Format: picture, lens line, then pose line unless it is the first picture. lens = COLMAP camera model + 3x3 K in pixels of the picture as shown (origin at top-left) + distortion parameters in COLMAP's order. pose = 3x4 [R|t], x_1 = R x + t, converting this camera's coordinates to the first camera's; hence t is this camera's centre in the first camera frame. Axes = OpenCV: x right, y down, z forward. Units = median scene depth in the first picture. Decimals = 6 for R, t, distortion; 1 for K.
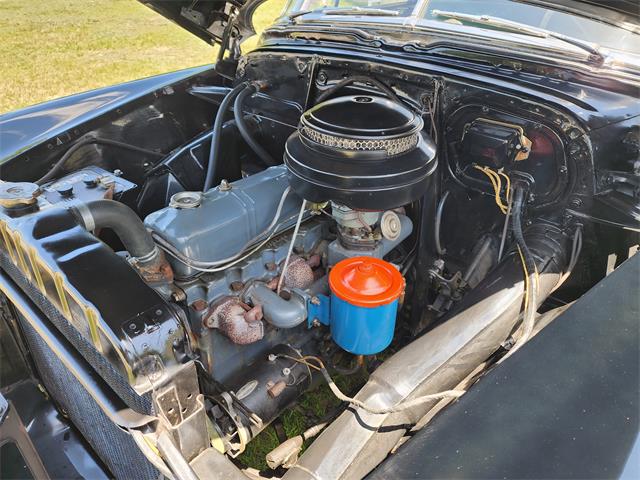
lens RADIAL K [[427.4, 0, 323.1], [0, 427.4, 247.7], [0, 0, 1]] dist [0.082844, -0.097009]
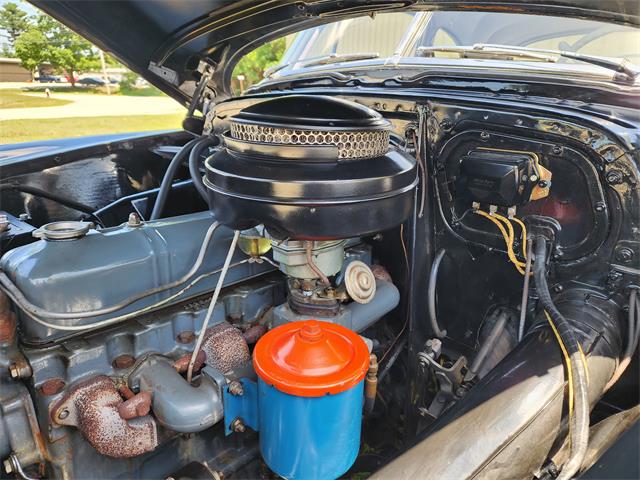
lens RADIAL K [[427.4, 0, 323.1], [0, 427.4, 247.7], [0, 0, 1]] dist [0.082844, -0.097009]
pose [[0.998997, 0.026841, -0.035841, 0.123996], [-0.035201, 0.965477, -0.258100, 0.080458], [0.027676, 0.259103, 0.965453, 0.310997]]
